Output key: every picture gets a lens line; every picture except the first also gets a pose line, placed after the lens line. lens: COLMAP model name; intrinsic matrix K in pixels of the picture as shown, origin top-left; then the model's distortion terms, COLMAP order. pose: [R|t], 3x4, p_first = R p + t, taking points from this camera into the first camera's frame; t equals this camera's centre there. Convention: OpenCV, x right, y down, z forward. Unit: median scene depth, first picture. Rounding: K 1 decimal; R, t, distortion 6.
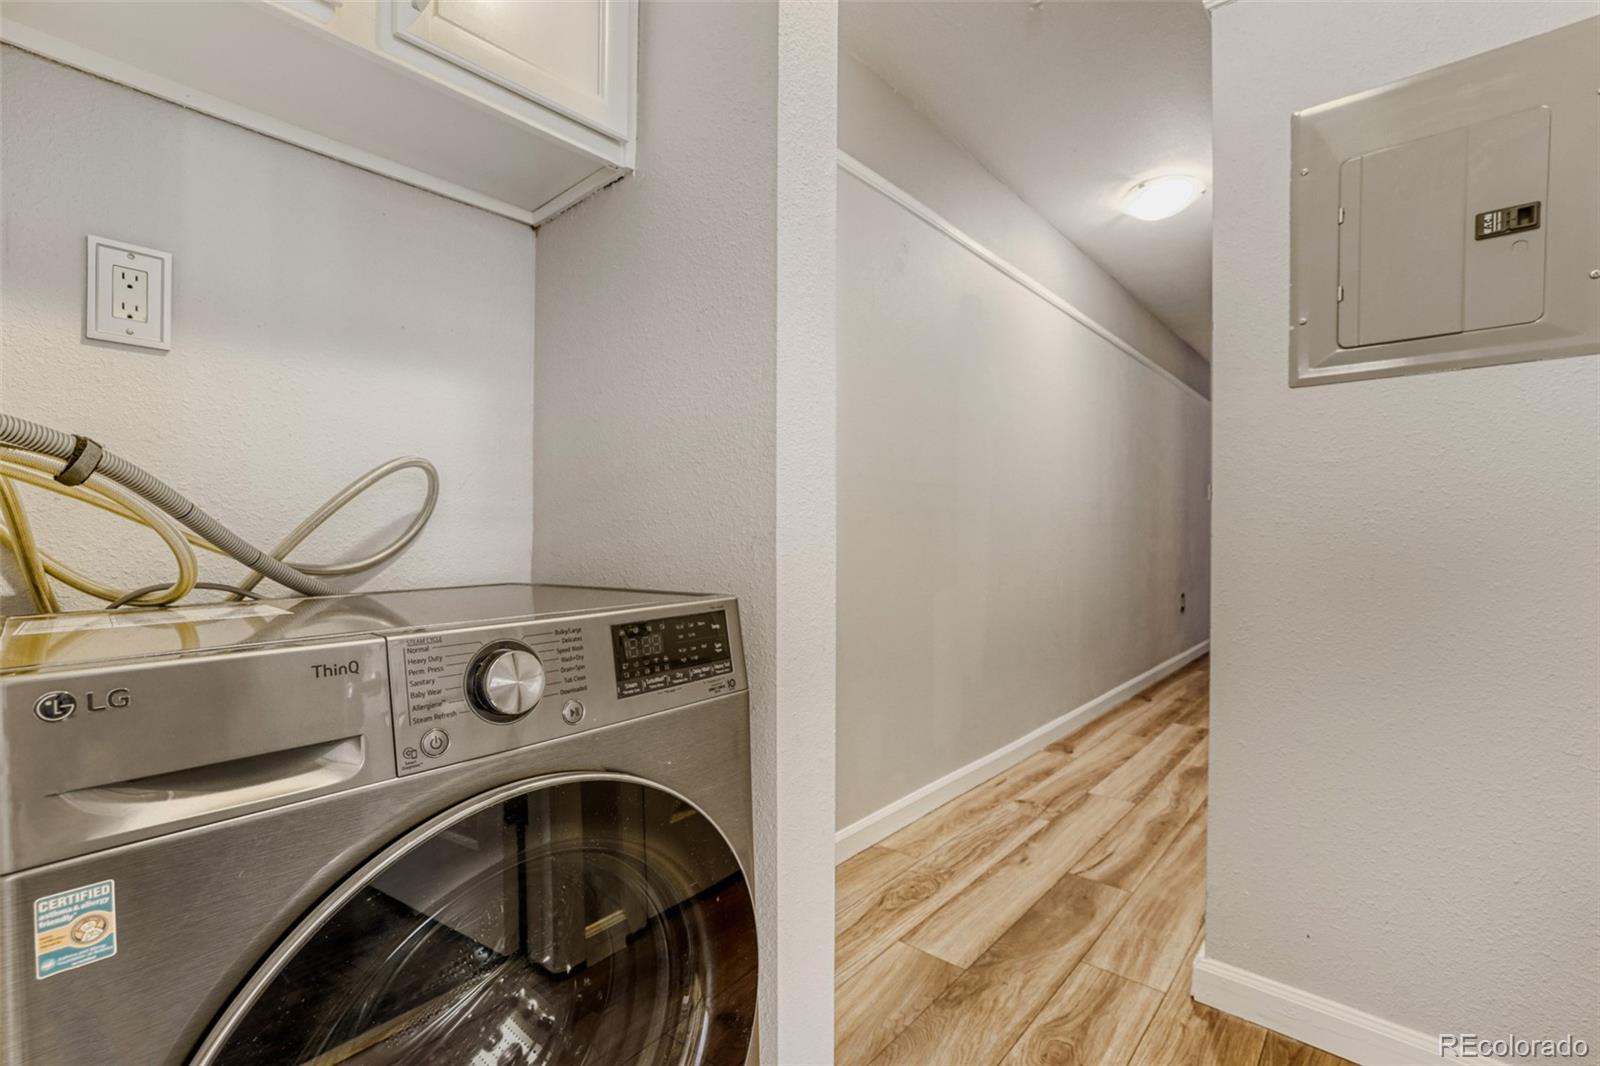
lens RADIAL K [[694.9, 0, 761.8], [0, 694.9, 539.9], [0, 0, 1]] dist [-0.018768, 0.005482]
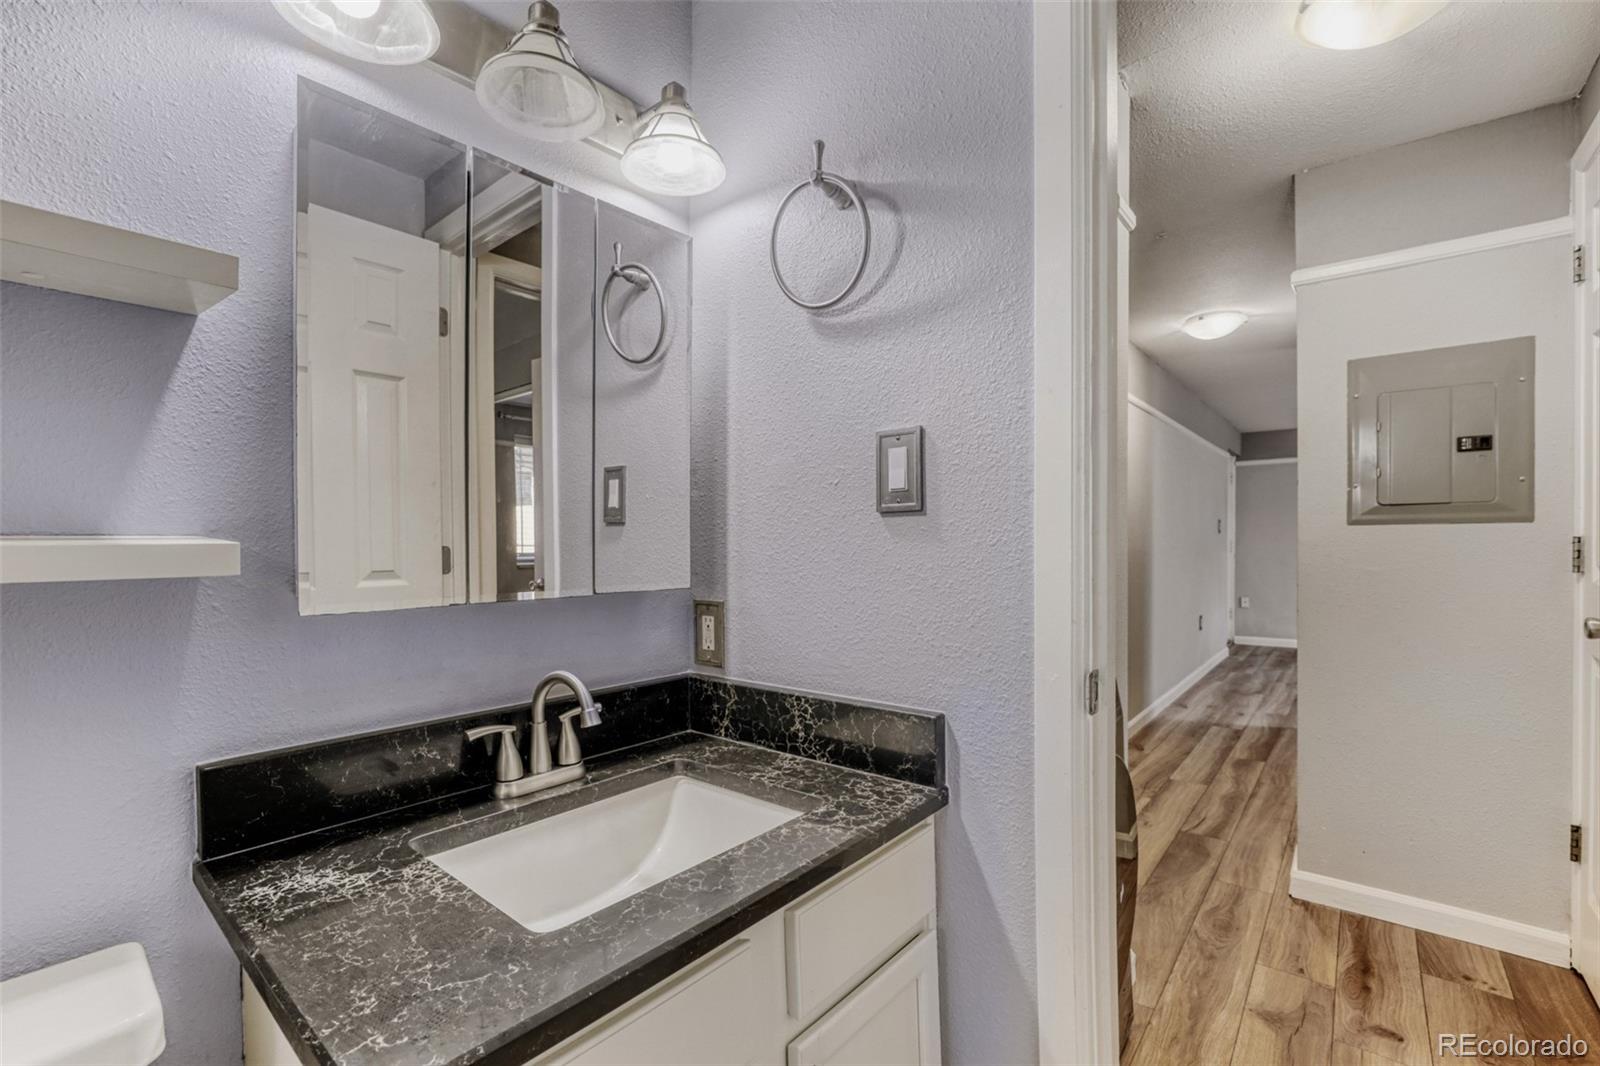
lens RADIAL K [[694.9, 0, 764.7], [0, 694.9, 543.5], [0, 0, 1]] dist [-0.018768, 0.005482]
pose [[0.999375, -0.007605, 0.034519, -0.503252], [0.007947, 0.999921, -0.009785, -0.115271], [-0.034442, 0.010053, 0.999356, -0.440045]]
